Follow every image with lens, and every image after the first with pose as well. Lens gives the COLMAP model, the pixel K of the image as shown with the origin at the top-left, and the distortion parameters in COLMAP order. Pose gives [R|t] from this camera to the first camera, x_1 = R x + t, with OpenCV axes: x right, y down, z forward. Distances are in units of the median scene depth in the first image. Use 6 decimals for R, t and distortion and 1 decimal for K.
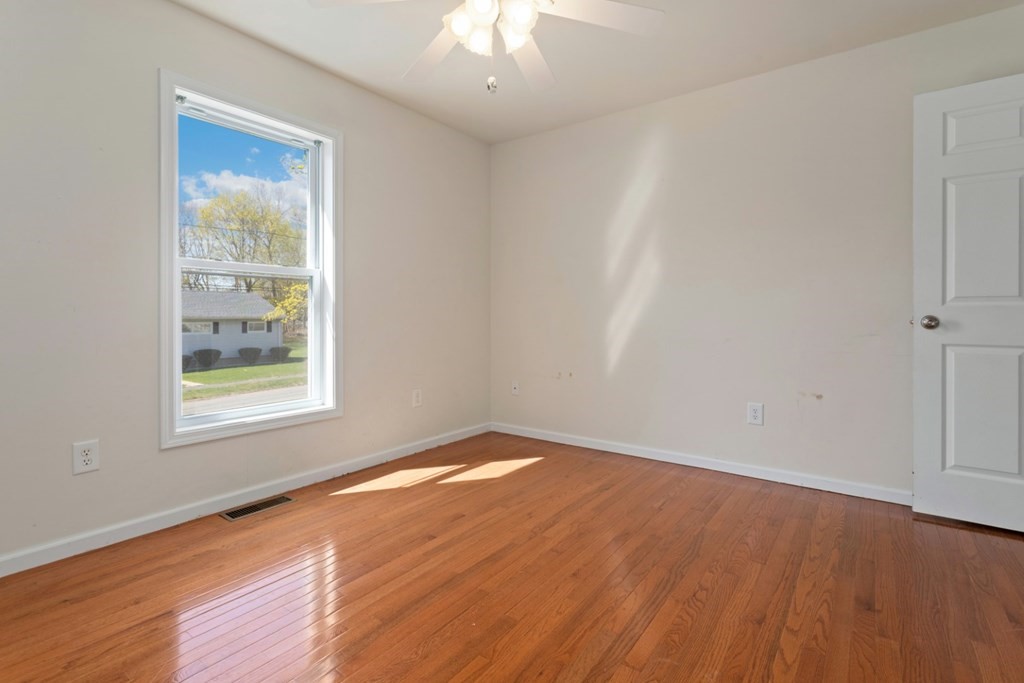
lens RADIAL K [[493.1, 0, 522.8], [0, 493.1, 316.3], [0, 0, 1]] dist [-0.001198, 0.002385]
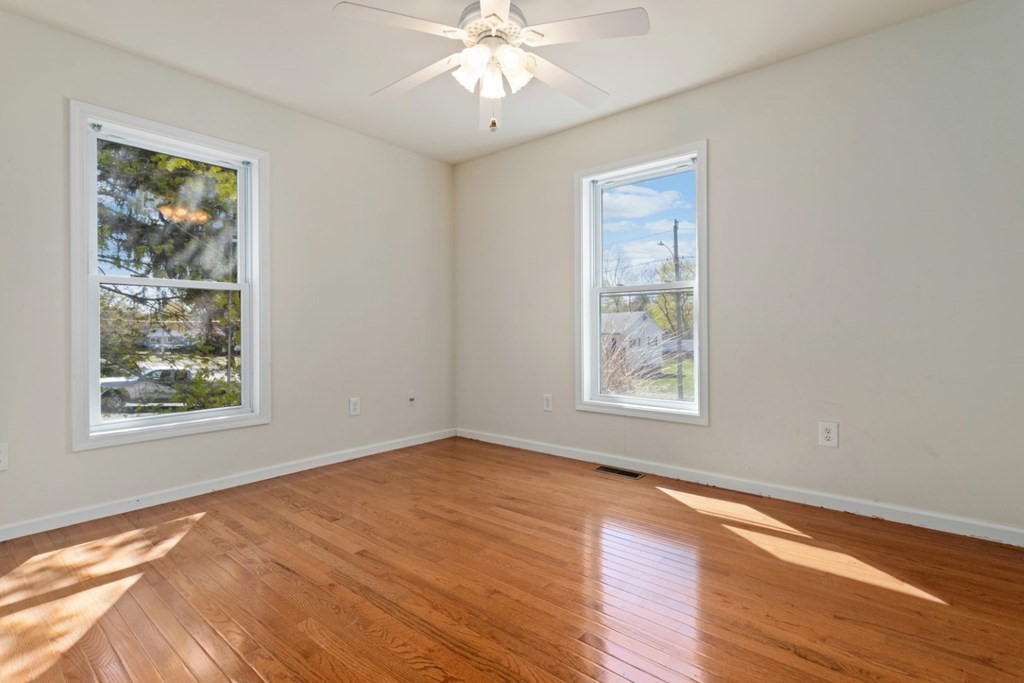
lens RADIAL K [[493.1, 0, 508.5], [0, 493.1, 331.9], [0, 0, 1]] dist [-0.001198, 0.002385]
pose [[-0.089992, 0.005146, -0.995929, 0.744334], [0.007316, 0.999963, 0.004505, 0.006085], [0.995916, -0.006881, -0.090026, 0.776702]]
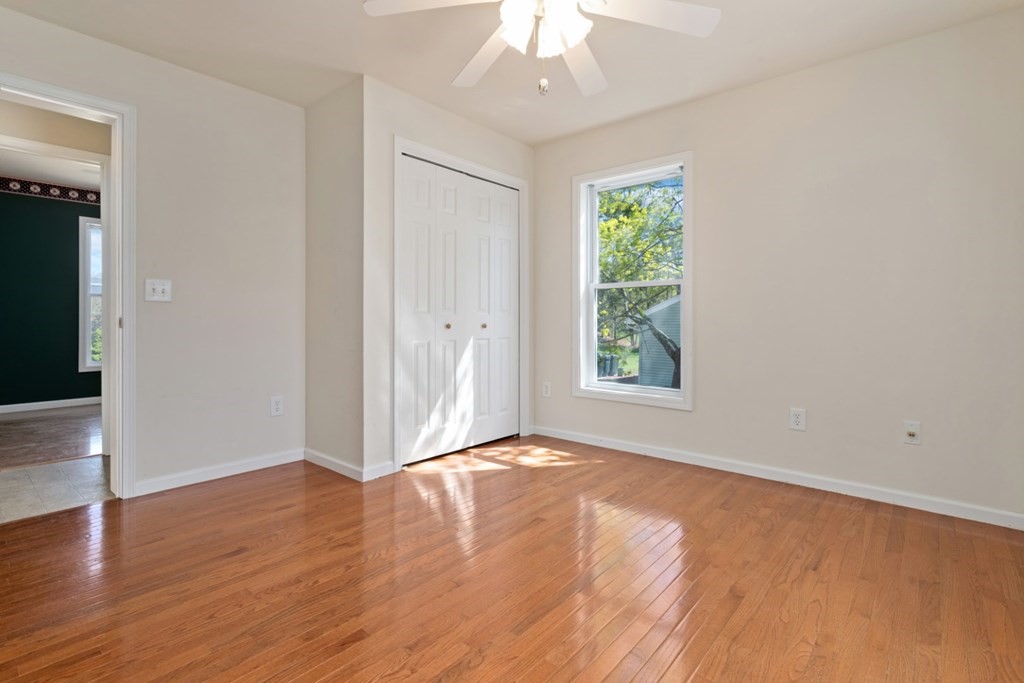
lens RADIAL K [[493.1, 0, 514.9], [0, 493.1, 318.5], [0, 0, 1]] dist [-0.001198, 0.002385]
pose [[-0.995598, -0.001322, 0.093721, -0.060892], [-0.000992, 0.999993, 0.003571, -0.009328], [-0.093725, 0.003462, -0.995592, 1.370341]]
